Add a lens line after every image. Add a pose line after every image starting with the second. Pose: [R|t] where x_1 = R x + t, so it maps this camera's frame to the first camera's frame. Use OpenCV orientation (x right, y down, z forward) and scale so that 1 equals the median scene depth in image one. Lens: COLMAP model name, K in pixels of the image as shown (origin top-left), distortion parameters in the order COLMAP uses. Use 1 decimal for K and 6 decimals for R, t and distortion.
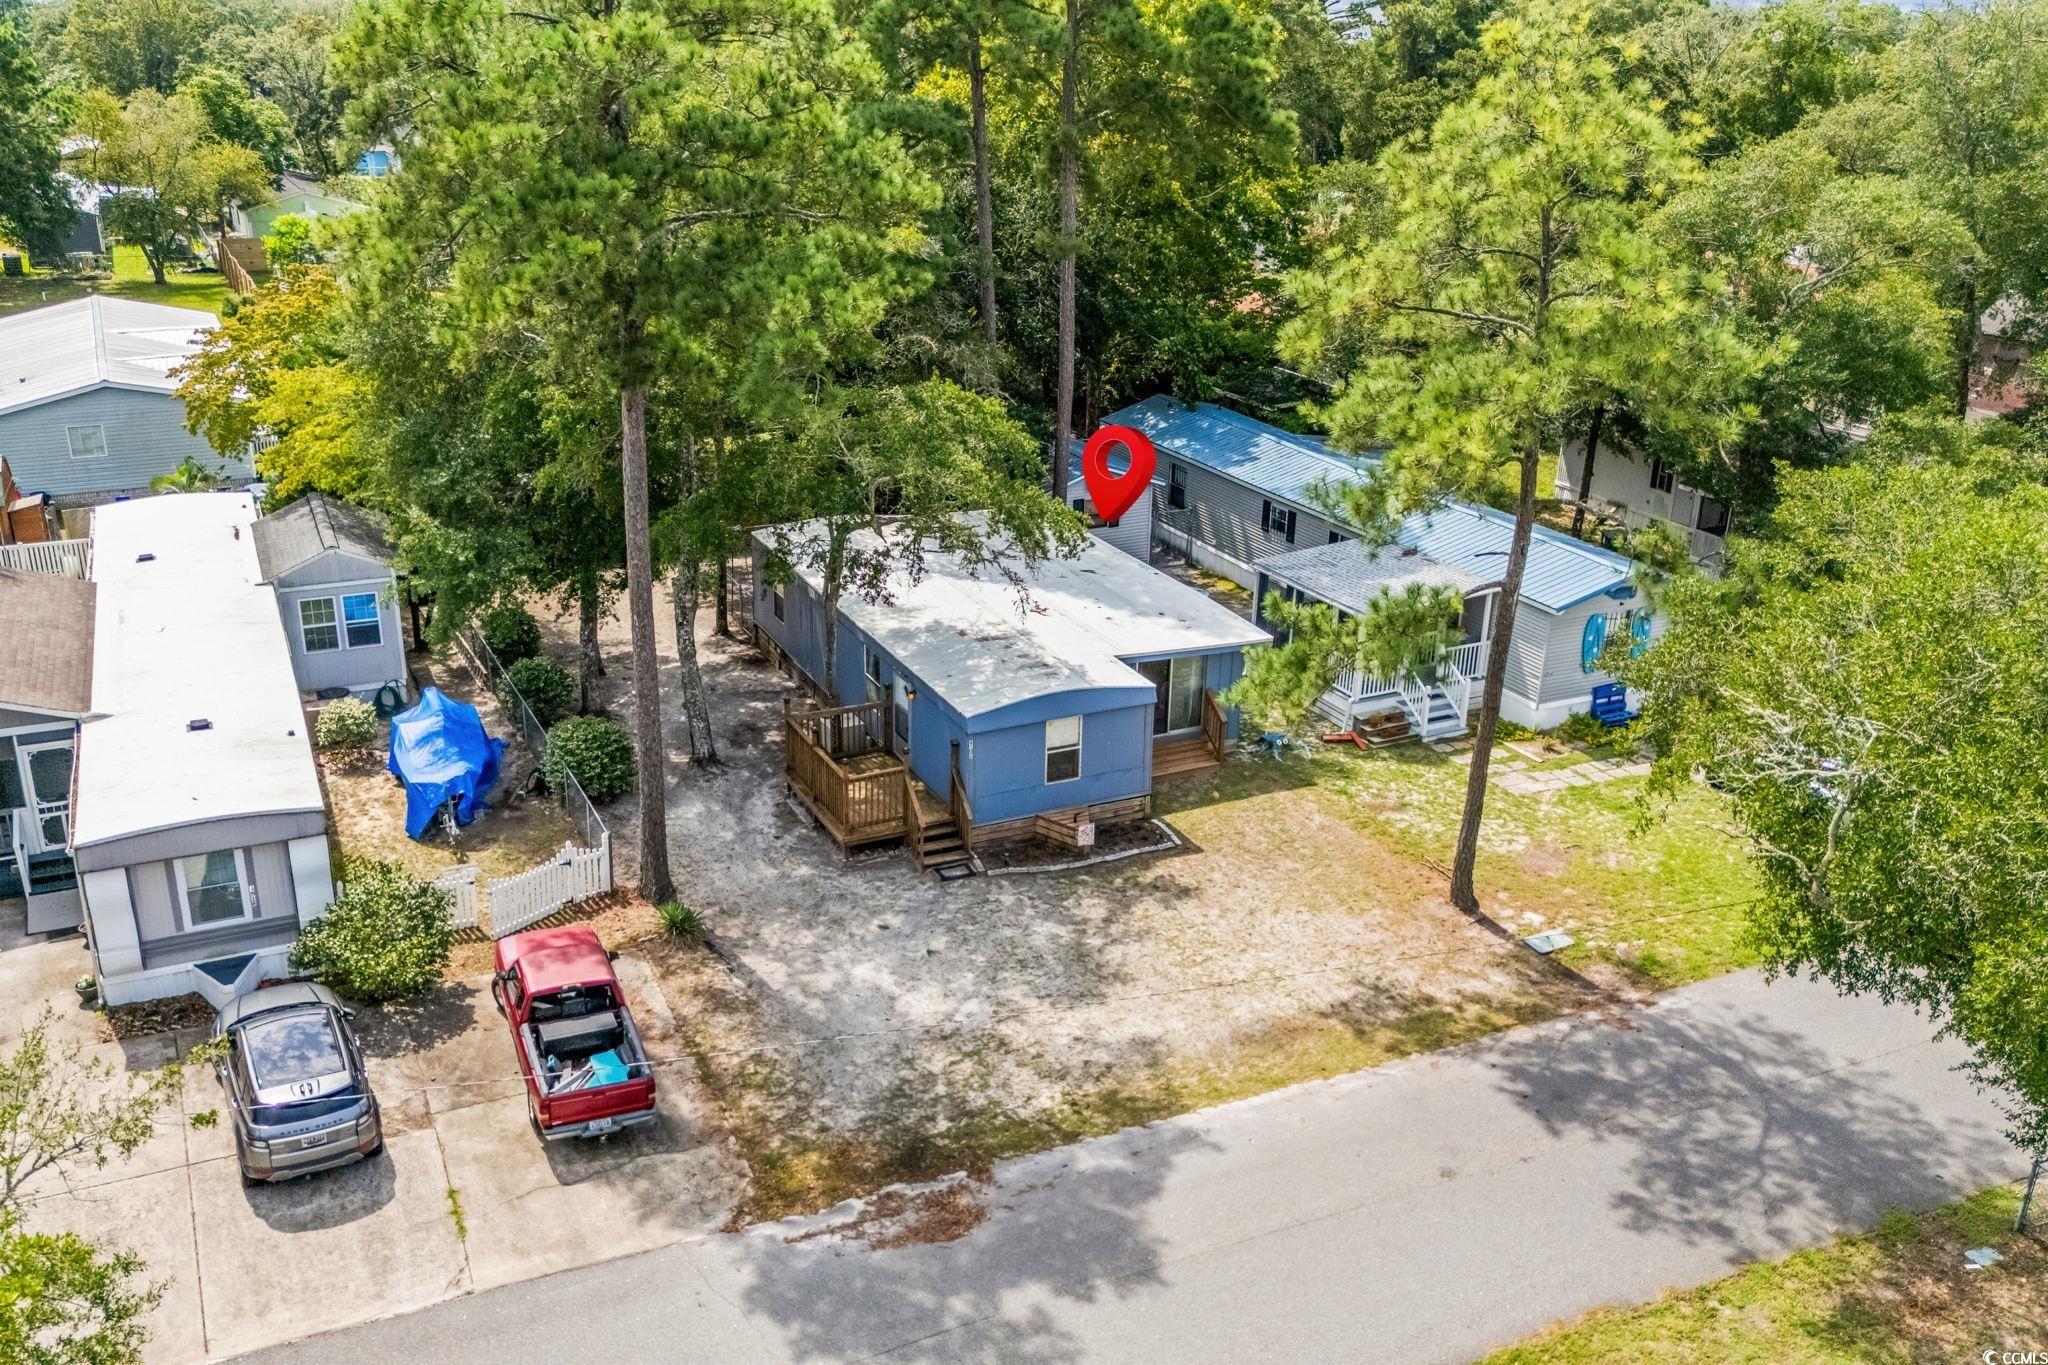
lens RADIAL K [[1799.2, 0, 1010.8], [0, 1799.2, 678.6], [0, 0, 1]] dist [0.028392, -0.035058]
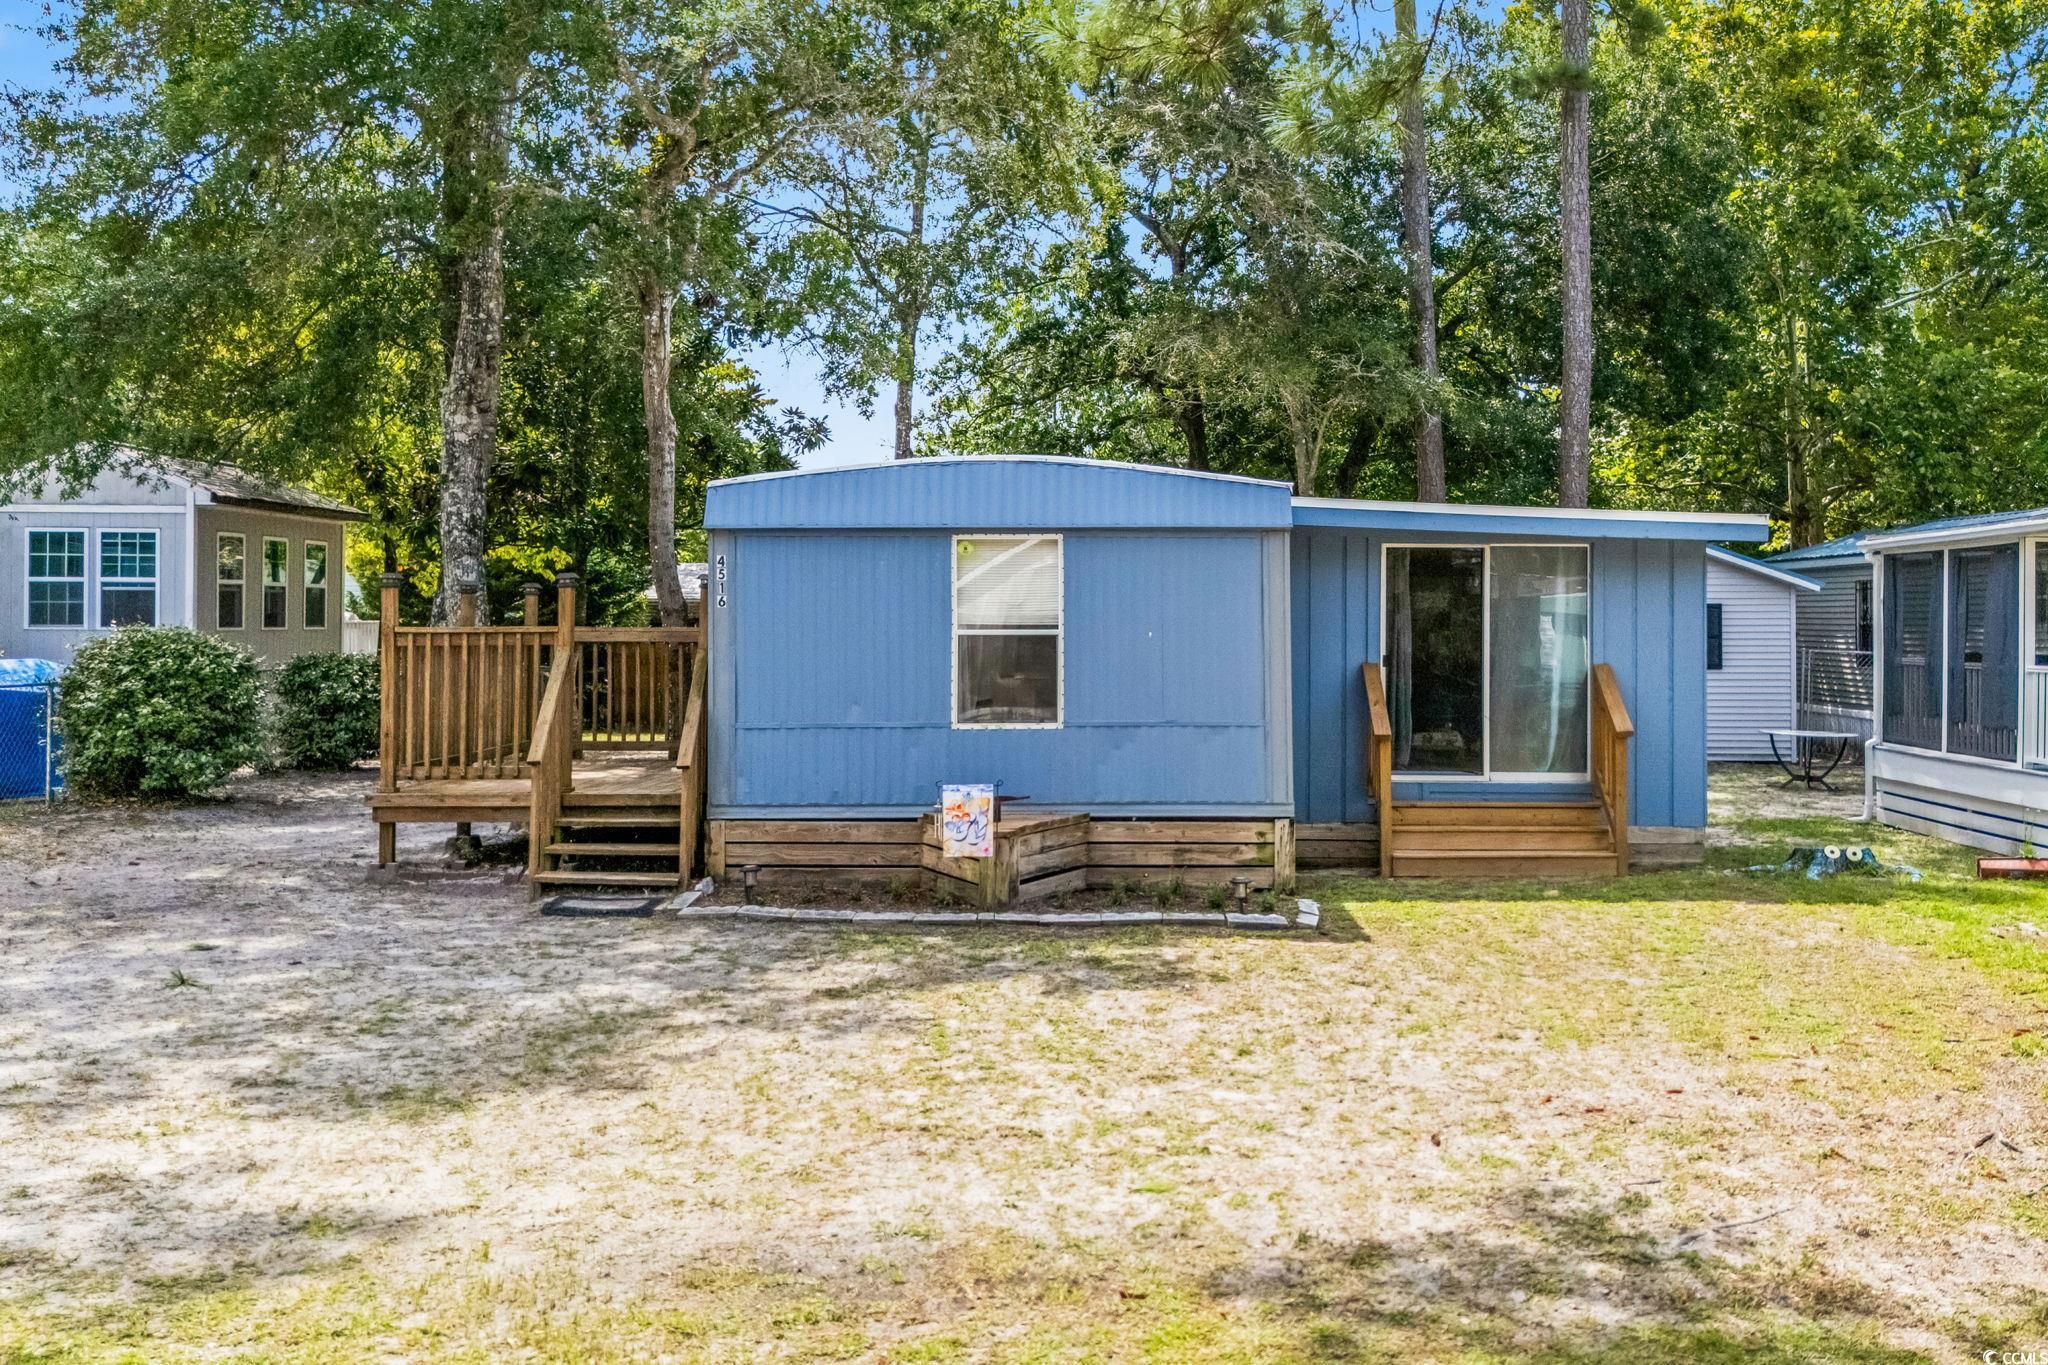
lens RADIAL K [[2025.2, 0, 1148.3], [0, 2025.2, 621.5], [0, 0, 1]] dist [0.005451, 0.000000]
pose [[0.910310, -0.013327, -0.413713, 0.221552], [-0.137685, 0.932819, -0.333004, 0.168256], [0.390358, 0.360099, 0.847319, 0.674676]]
